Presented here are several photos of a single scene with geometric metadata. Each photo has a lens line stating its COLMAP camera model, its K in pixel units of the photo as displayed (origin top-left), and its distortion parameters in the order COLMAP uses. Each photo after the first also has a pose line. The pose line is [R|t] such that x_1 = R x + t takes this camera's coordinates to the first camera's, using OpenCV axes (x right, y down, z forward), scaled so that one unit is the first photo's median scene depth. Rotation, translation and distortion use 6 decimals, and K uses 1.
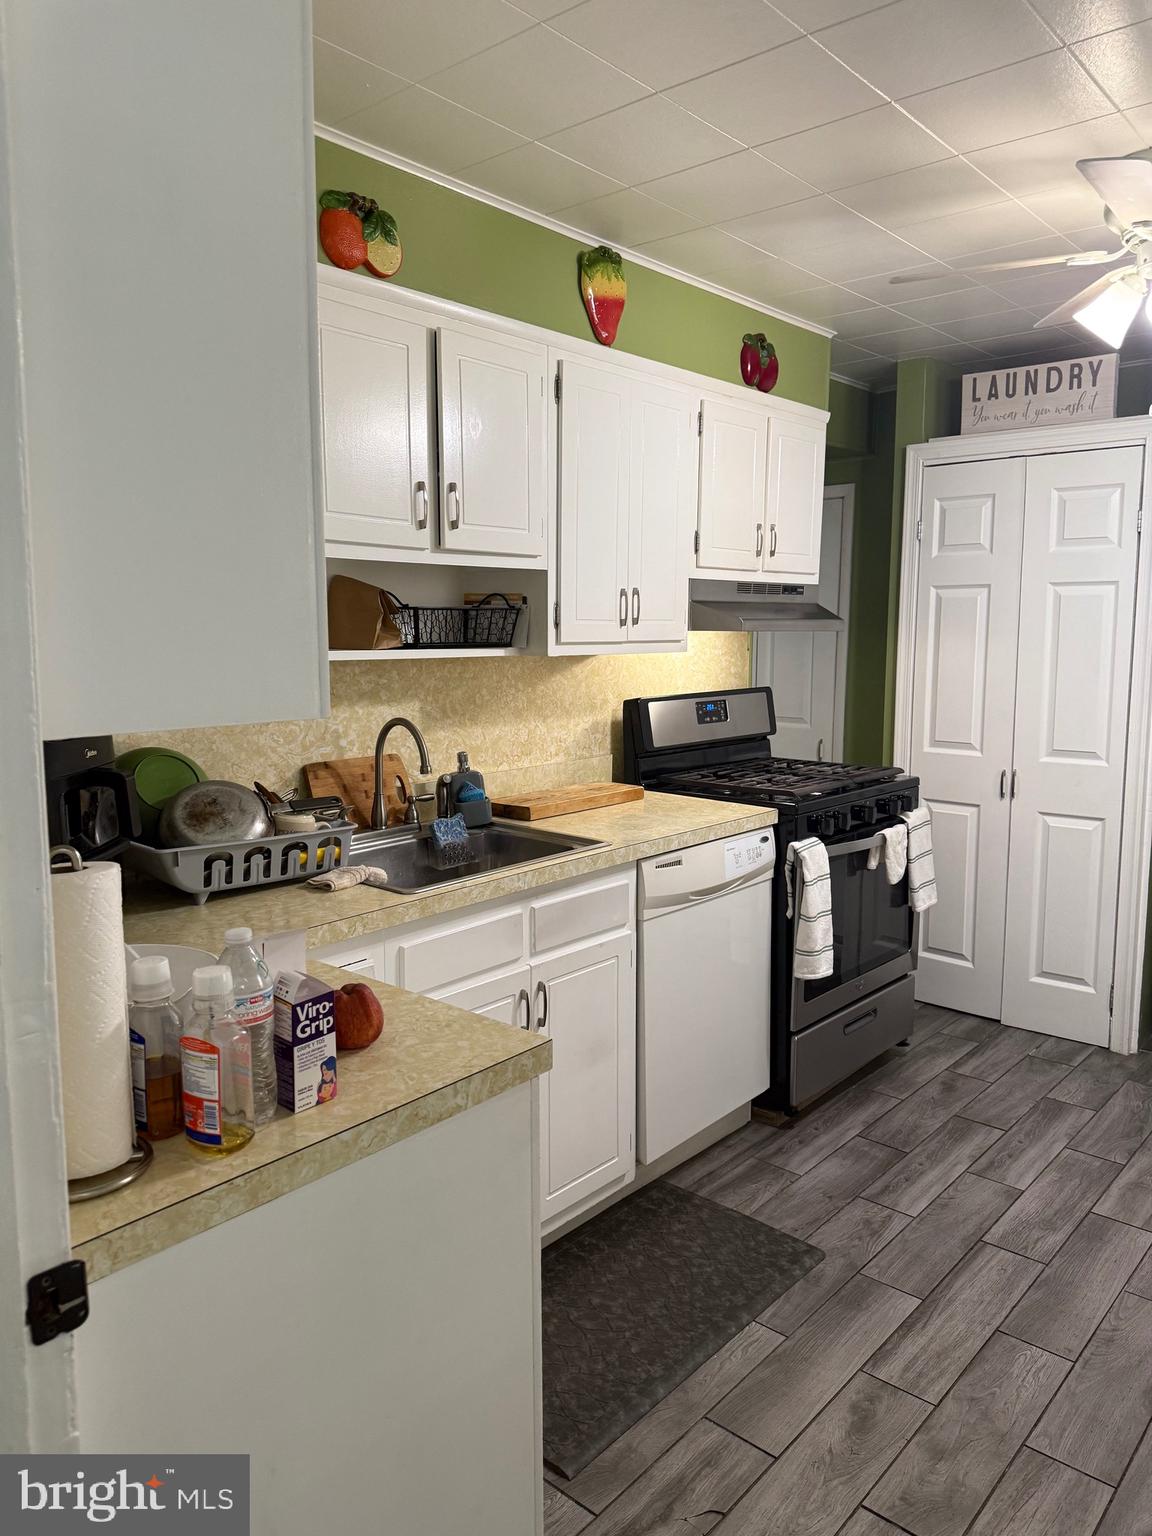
lens RADIAL K [[1091.1, 0, 577.1], [0, 1091.1, 774.6], [0, 0, 1]] dist [0.102856, -0.156469]
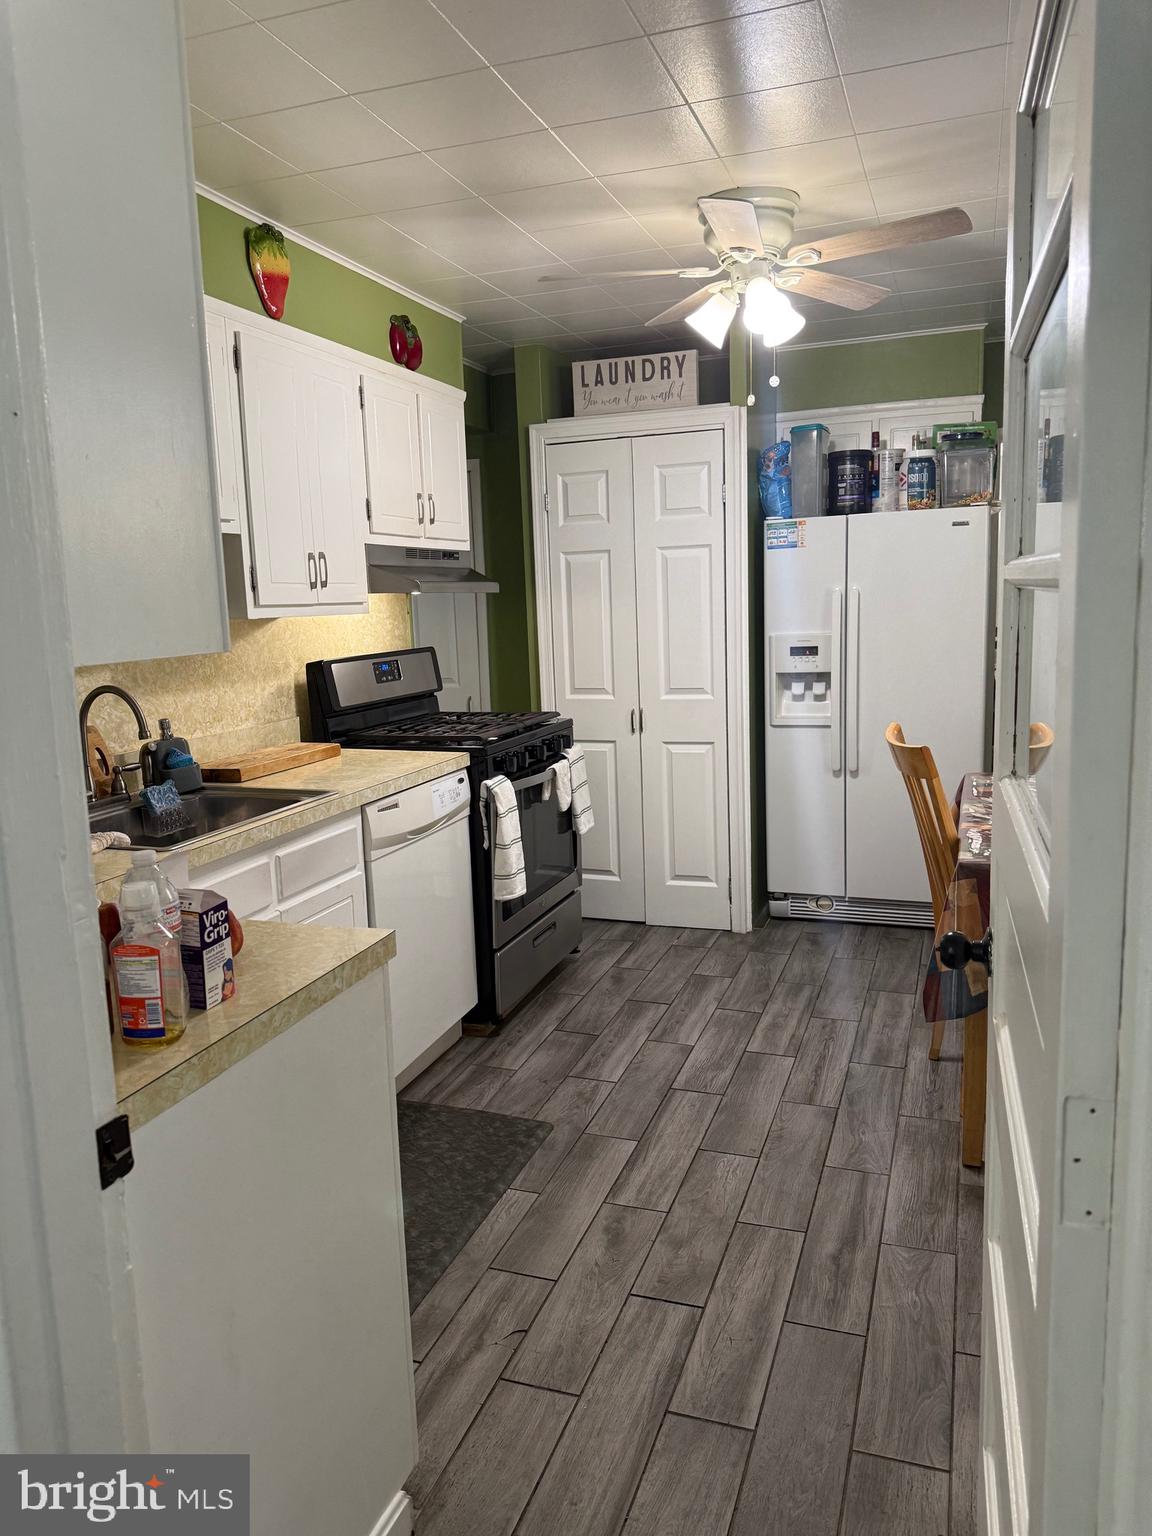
lens RADIAL K [[1079.1, 0, 573.1], [0, 1079.1, 775.6], [0, 0, 1]] dist [0.184008, -0.383041]
pose [[0.931687, -0.090638, 0.351772, -0.103347], [0.082402, 0.995861, 0.038347, 0.020646], [-0.353792, -0.006741, 0.935300, -0.064997]]
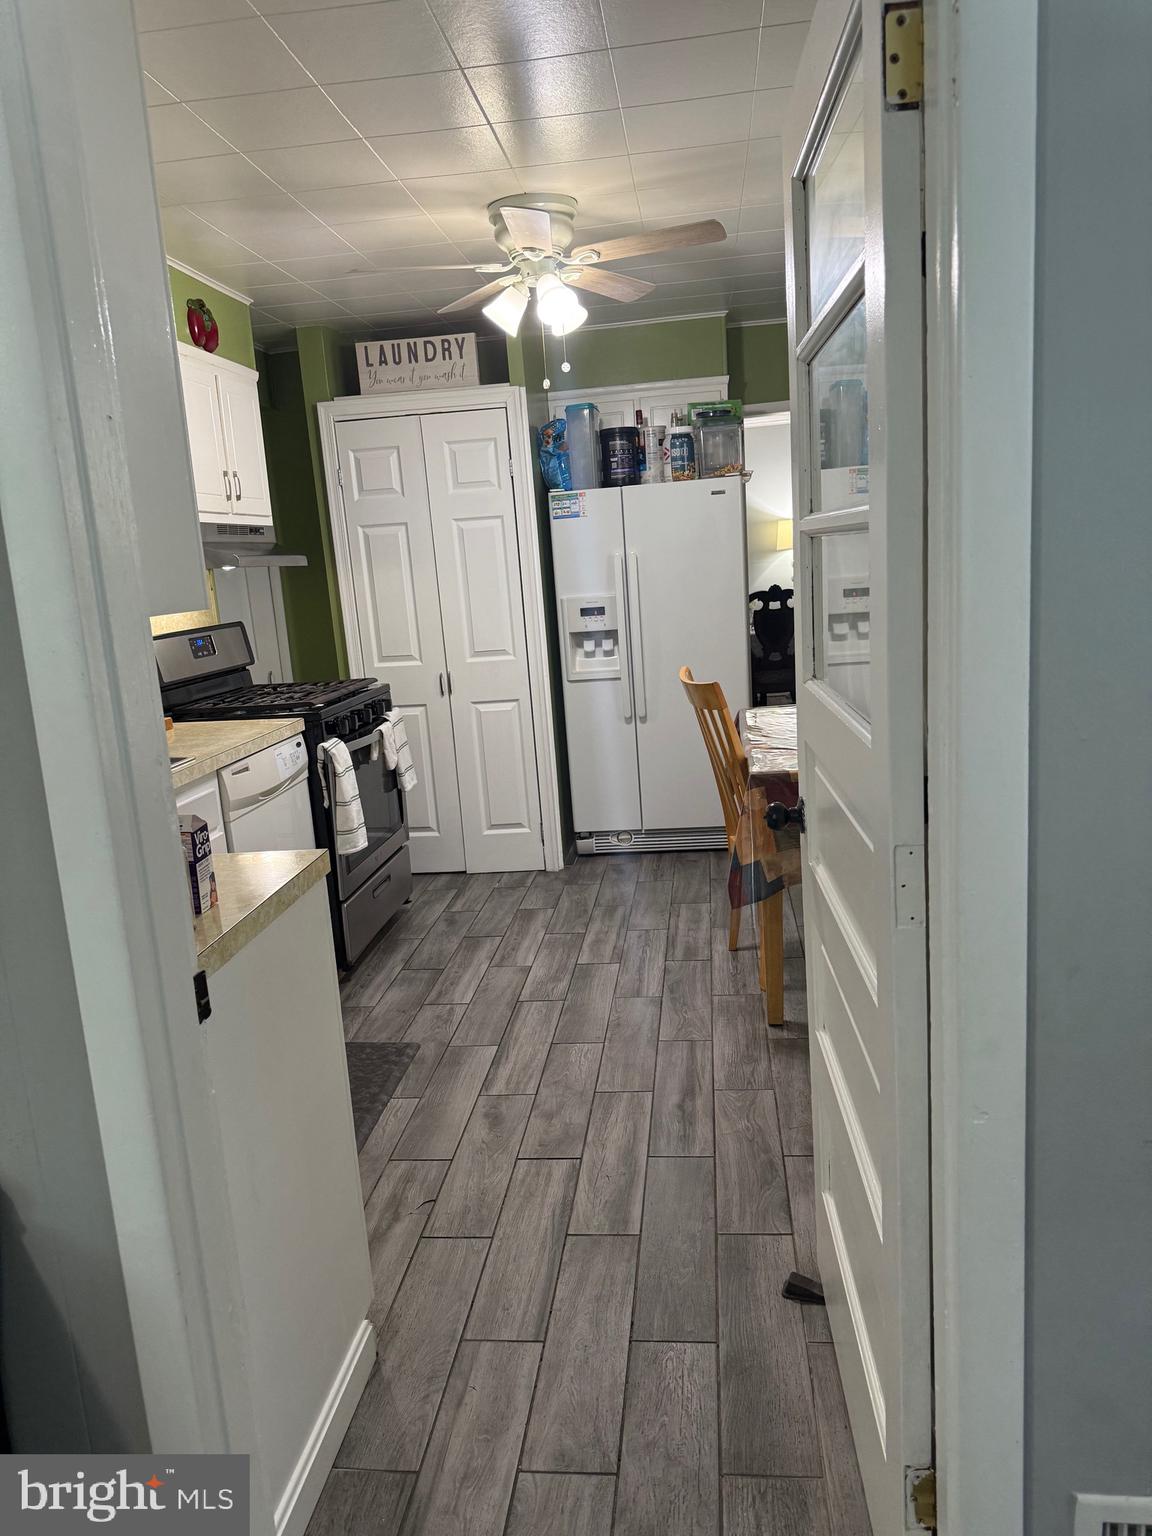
lens RADIAL K [[1077.1, 0, 568.4], [0, 1077.1, 782.3], [0, 0, 1]] dist [0.172184, -0.314483]
pose [[0.827262, -0.170708, 0.535254, -0.210664], [0.144675, 0.985319, 0.090644, 0.033920], [-0.542870, 0.002451, 0.839813, -0.131438]]
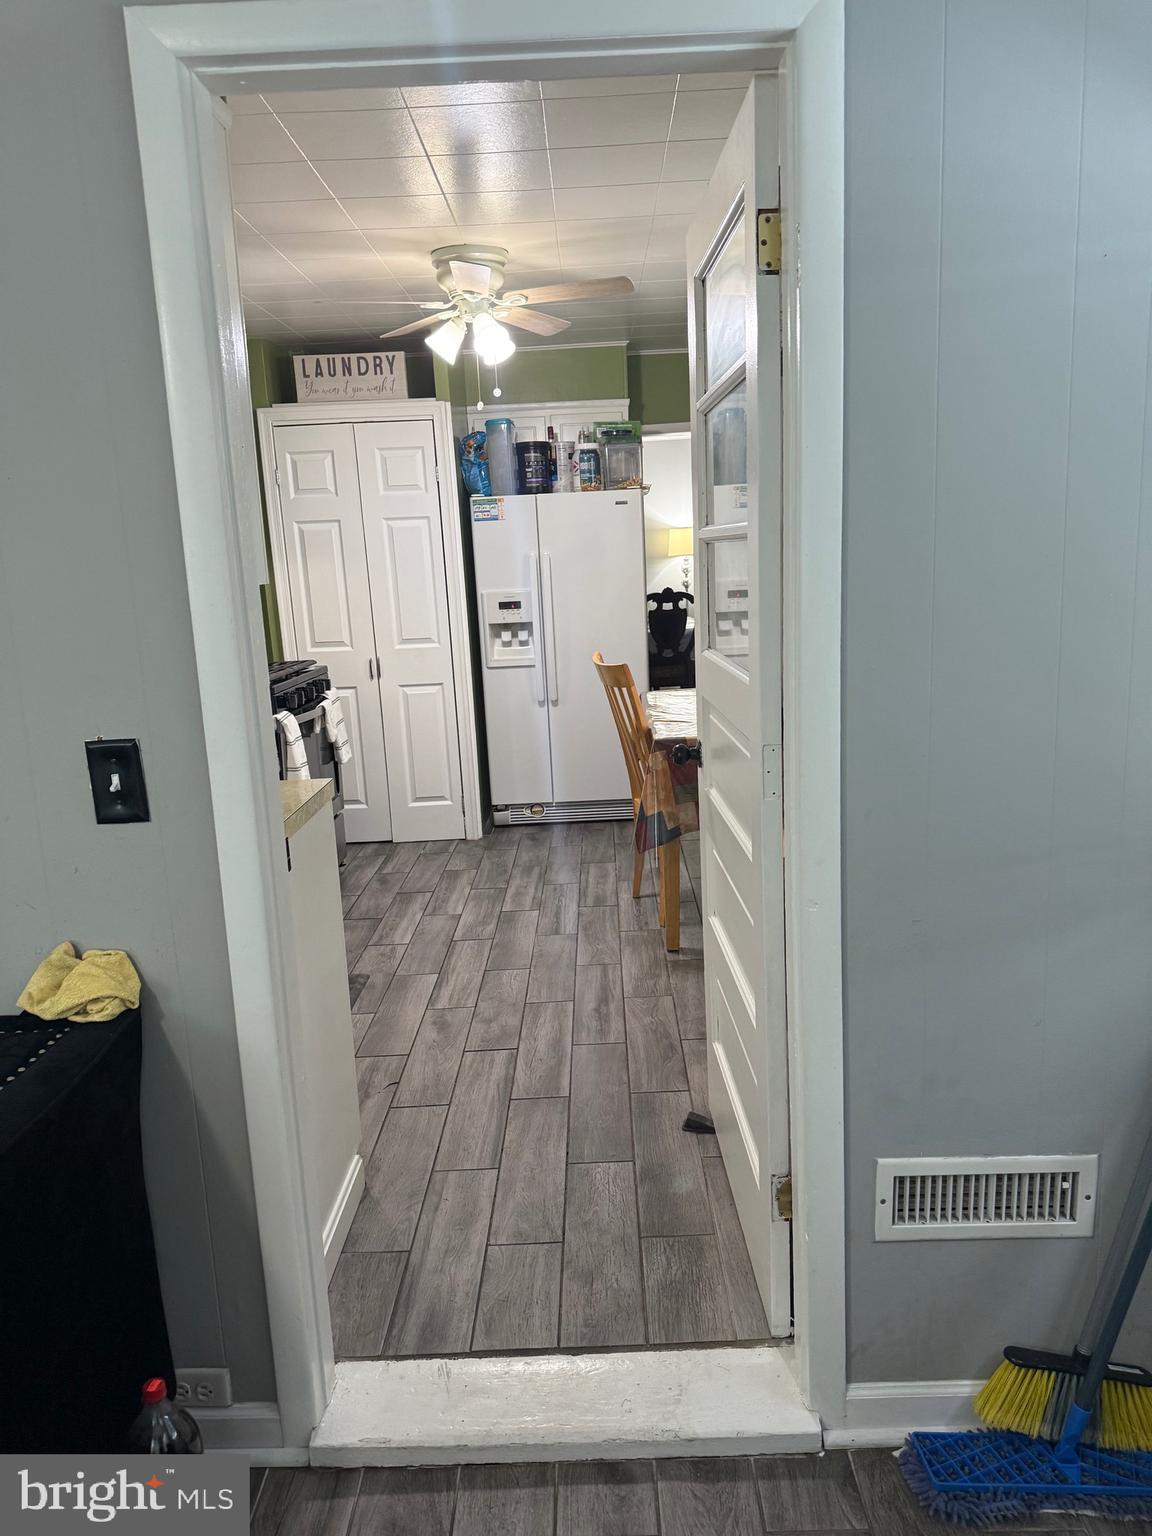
lens RADIAL K [[1077.1, 0, 568.4], [0, 1077.1, 782.3], [0, 0, 1]] dist [0.172184, -0.314483]
pose [[0.768995, -0.167004, 0.617054, -0.346005], [0.132492, 0.985950, 0.101728, 0.052718], [-0.625374, 0.003527, 0.780318, -0.249520]]
